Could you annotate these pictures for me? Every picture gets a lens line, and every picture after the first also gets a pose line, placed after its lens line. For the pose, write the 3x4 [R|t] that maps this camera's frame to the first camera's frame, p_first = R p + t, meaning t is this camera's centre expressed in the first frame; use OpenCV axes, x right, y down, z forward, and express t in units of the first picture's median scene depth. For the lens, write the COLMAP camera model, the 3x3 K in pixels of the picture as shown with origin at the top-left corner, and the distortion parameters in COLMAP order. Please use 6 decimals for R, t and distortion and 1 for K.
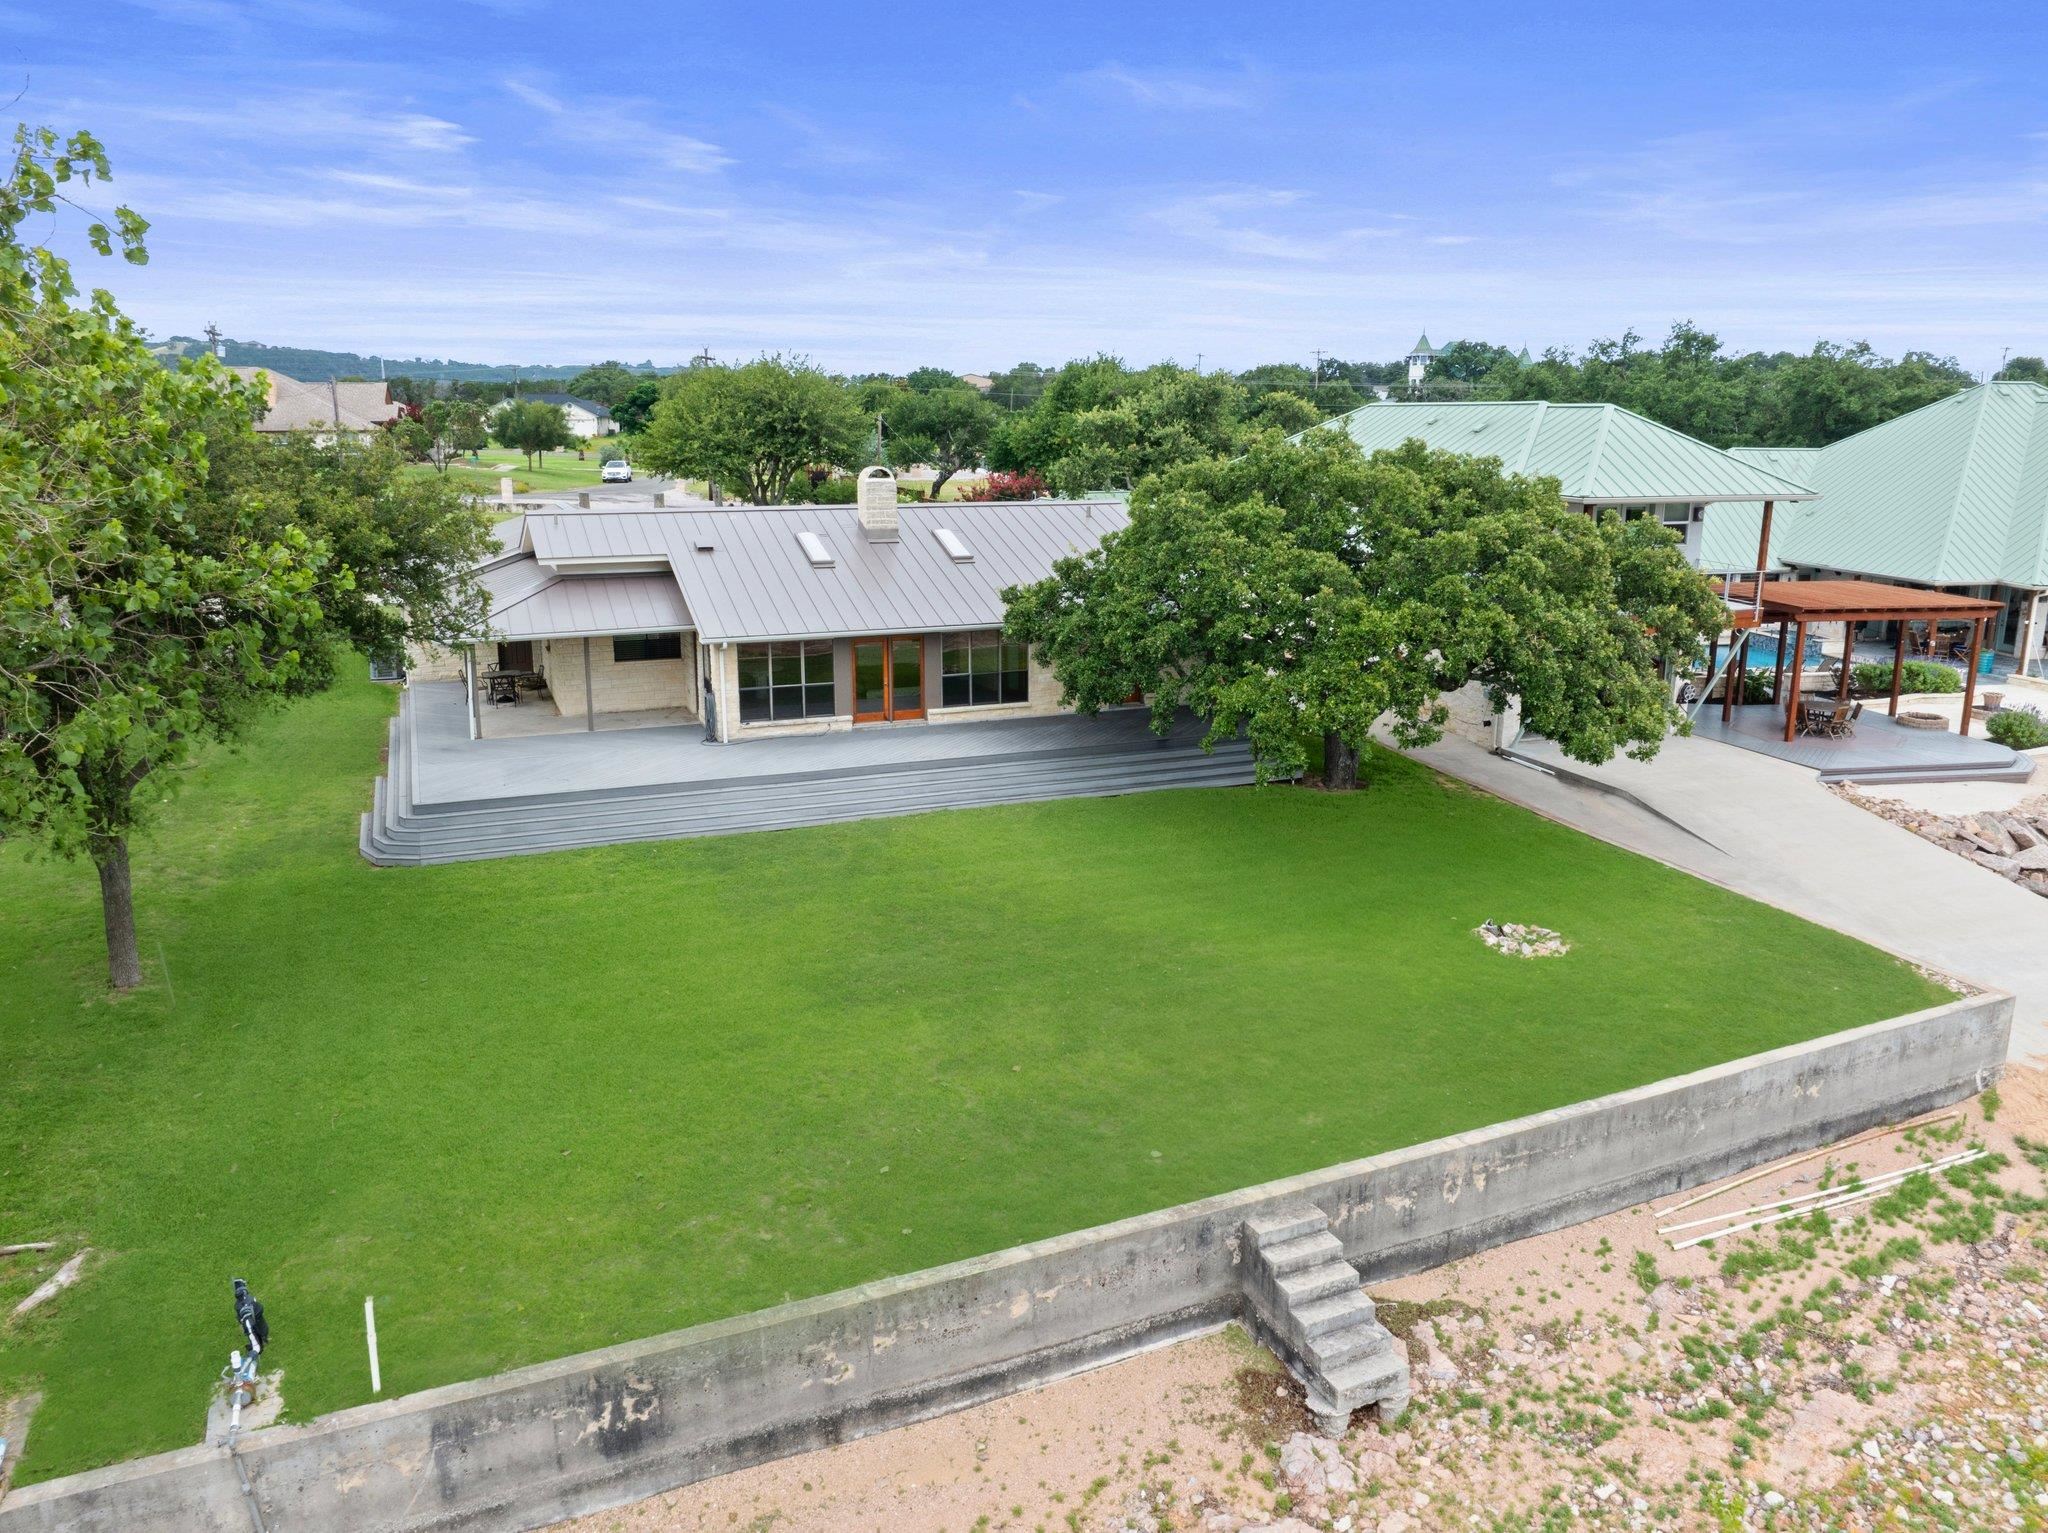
lens RADIAL K [[1466.6, 0, 1024.0], [0, 1466.6, 766.5], [0, 0, 1]] dist [-0.014719, -0.004377]
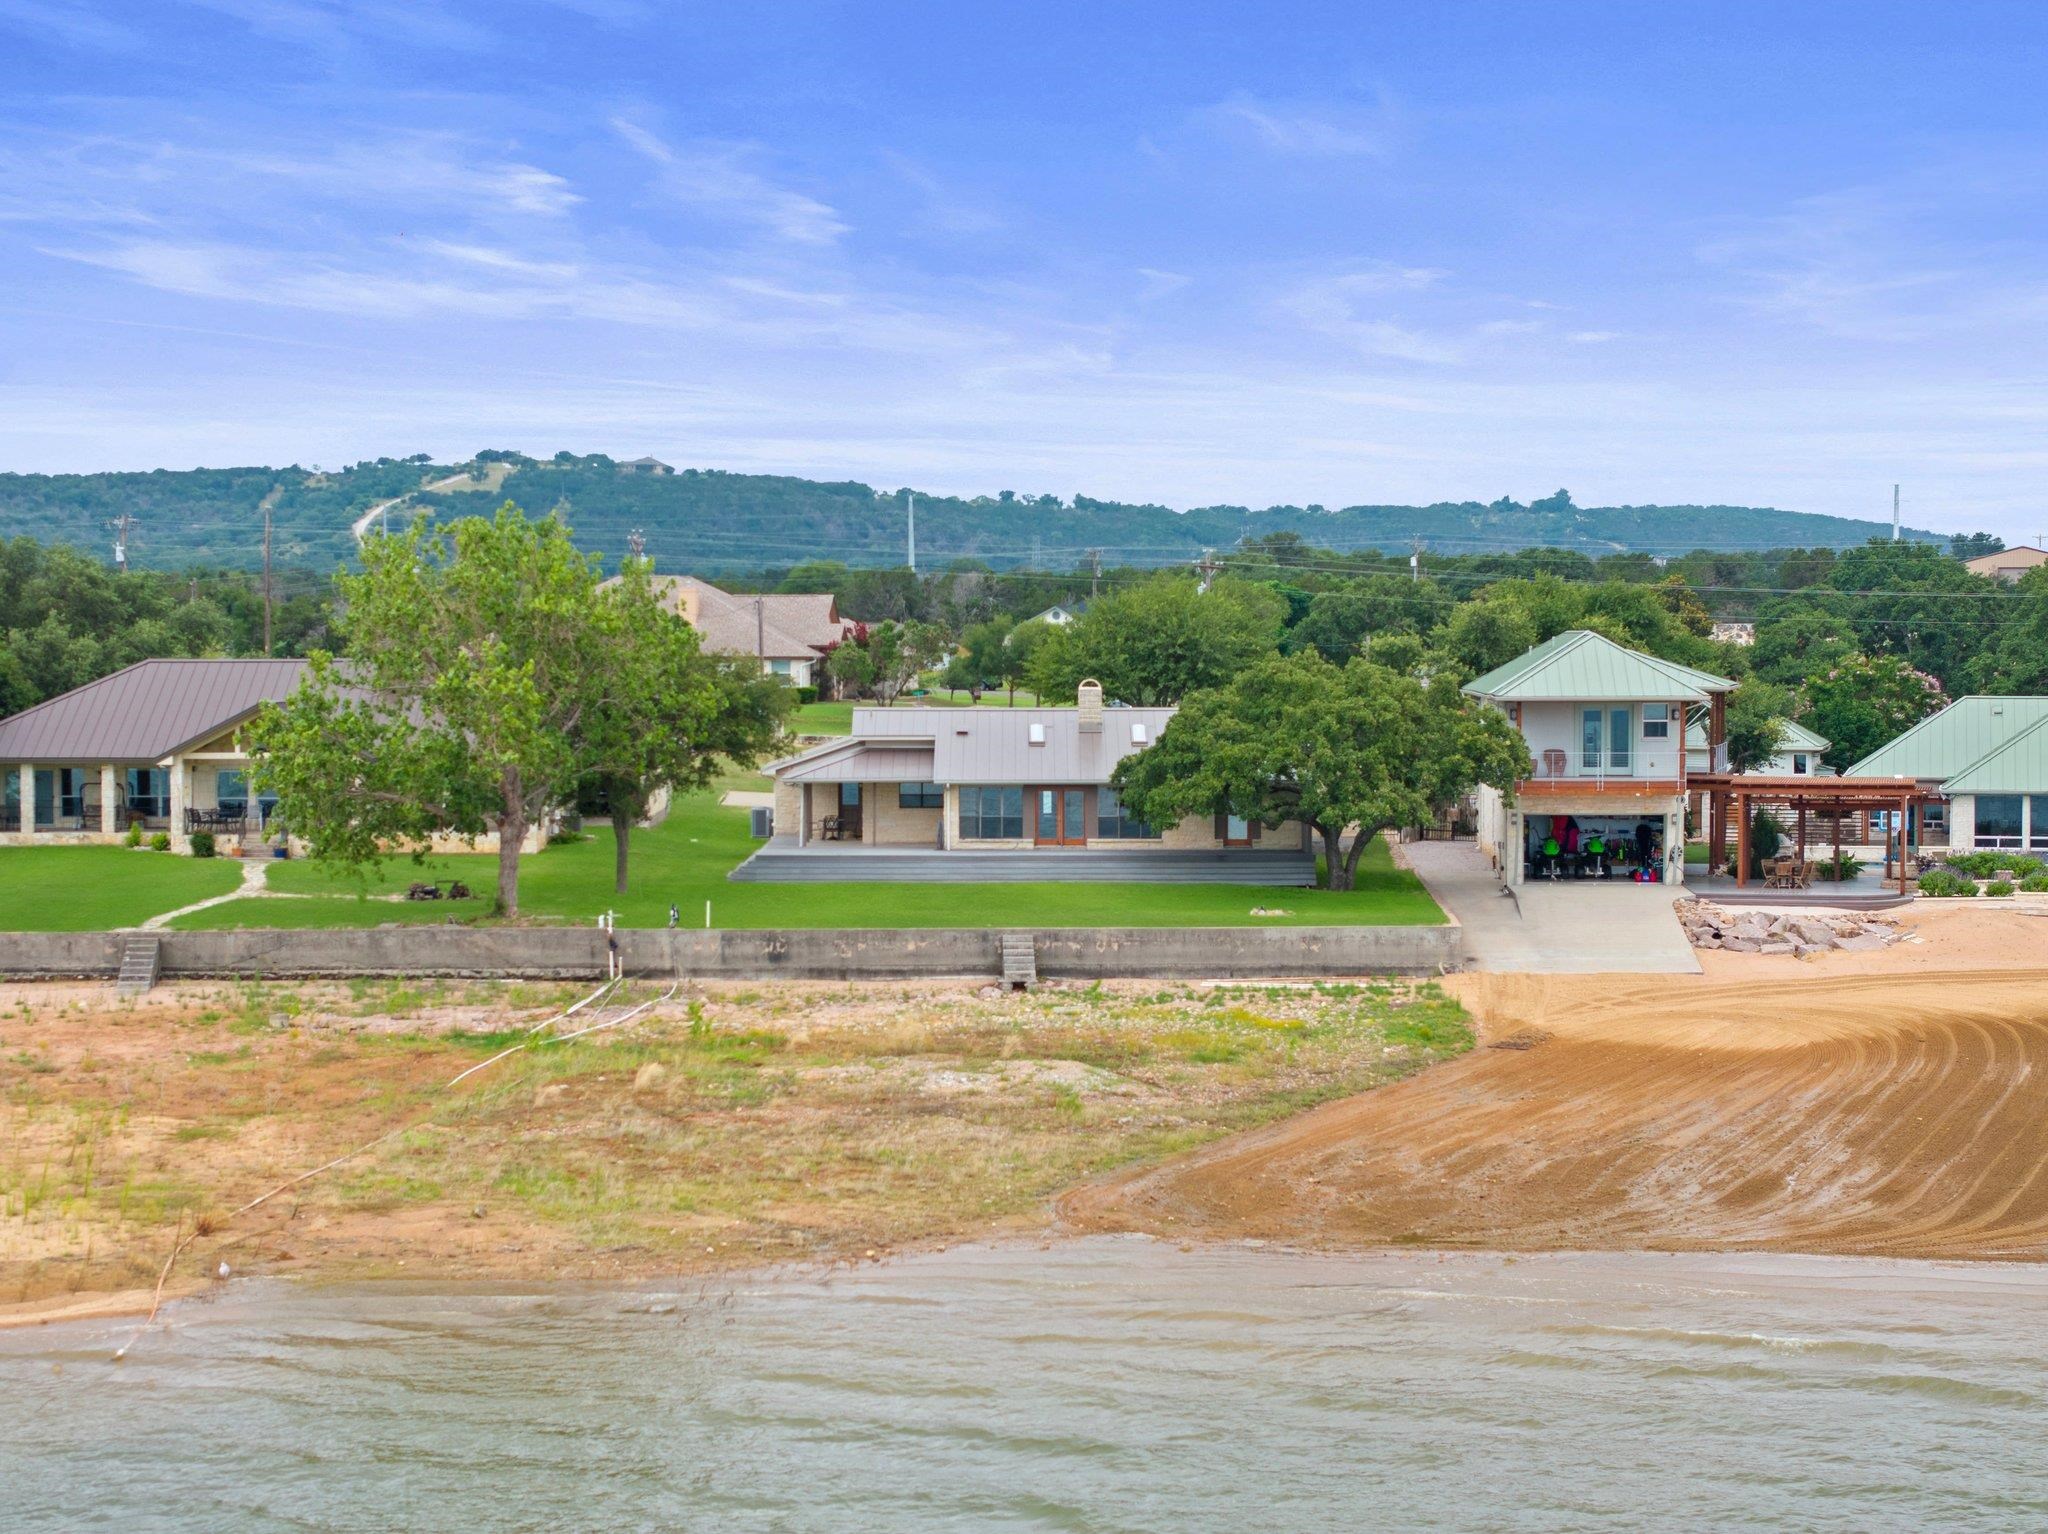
lens RADIAL K [[4181.0, 0, 1024.0], [0, 4181.0, 767.0], [0, 0, 1]] dist [0.010372, -0.008915]
pose [[0.928754, 0.010345, -0.370552, 1.486787], [-0.084496, 0.979204, -0.184445, 0.695979], [0.360938, 0.202614, 0.910314, -2.968064]]
